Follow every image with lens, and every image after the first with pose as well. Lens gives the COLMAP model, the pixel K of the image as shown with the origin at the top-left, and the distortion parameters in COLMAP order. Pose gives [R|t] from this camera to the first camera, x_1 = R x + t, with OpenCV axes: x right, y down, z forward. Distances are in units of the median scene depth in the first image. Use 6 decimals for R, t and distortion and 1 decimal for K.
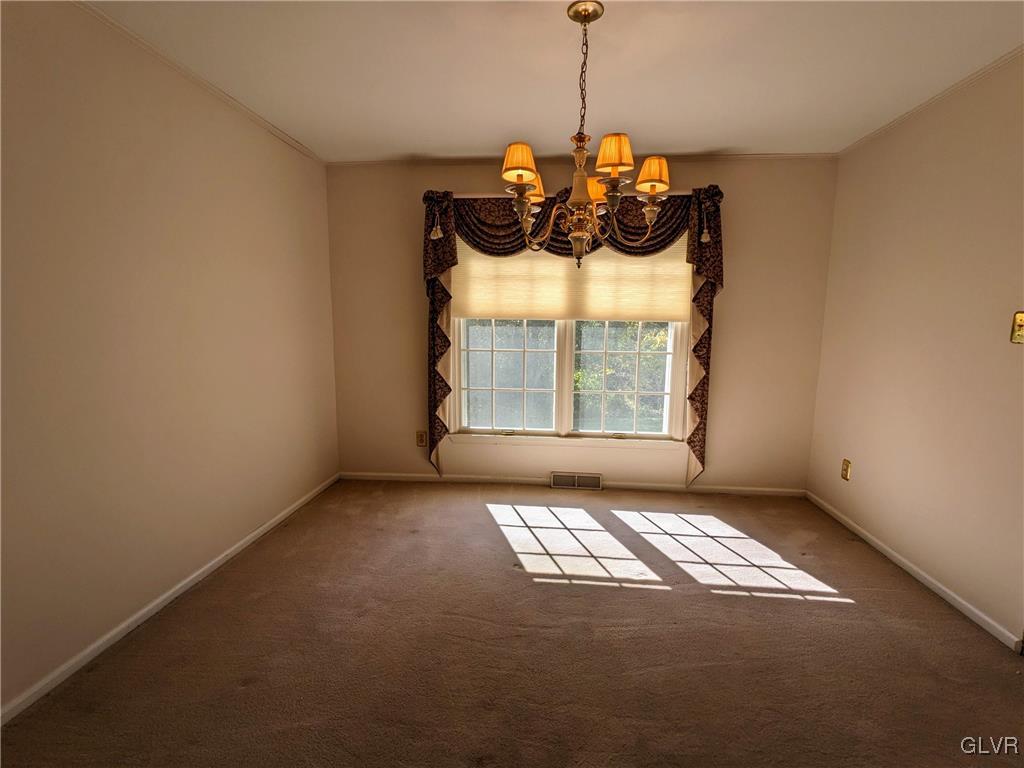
lens RADIAL K [[493.4, 0, 511.3], [0, 493.4, 383.7], [0, 0, 1]] dist [0.005924, 0.000581]
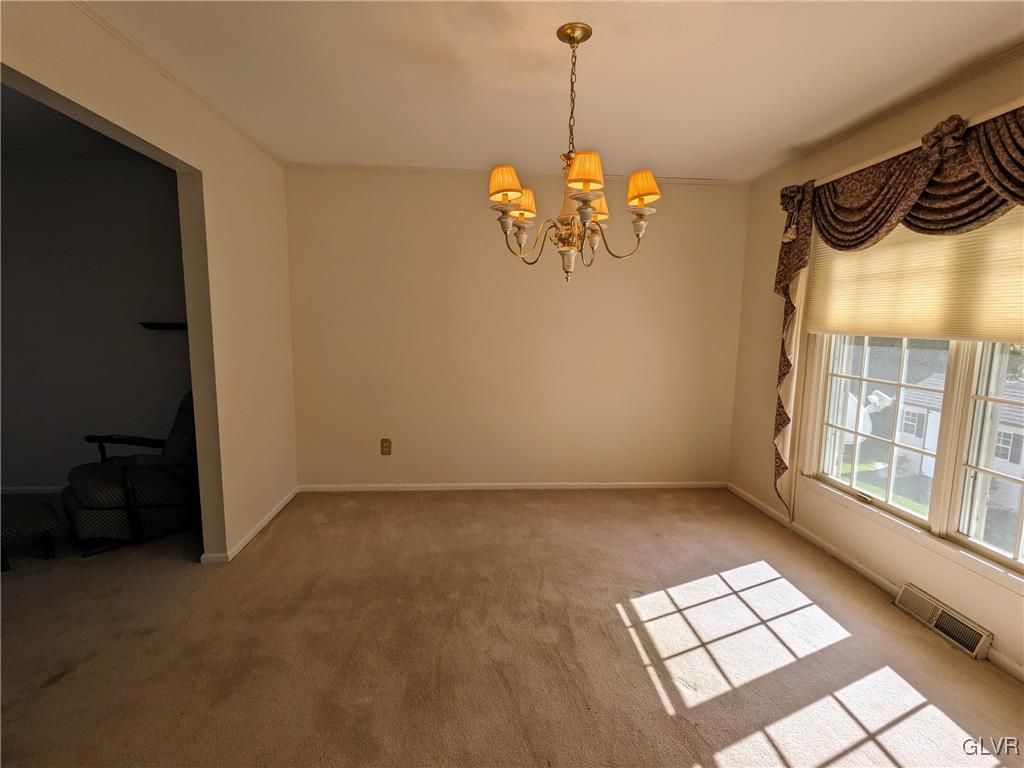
lens RADIAL K [[493.4, 0, 510.4], [0, 493.4, 385.7], [0, 0, 1]] dist [0.005924, 0.000581]
pose [[0.154779, 0.119102, -0.980744, 0.641338], [-0.136749, 0.985734, 0.098126, -0.063614], [0.978439, 0.118928, 0.168858, 0.408559]]
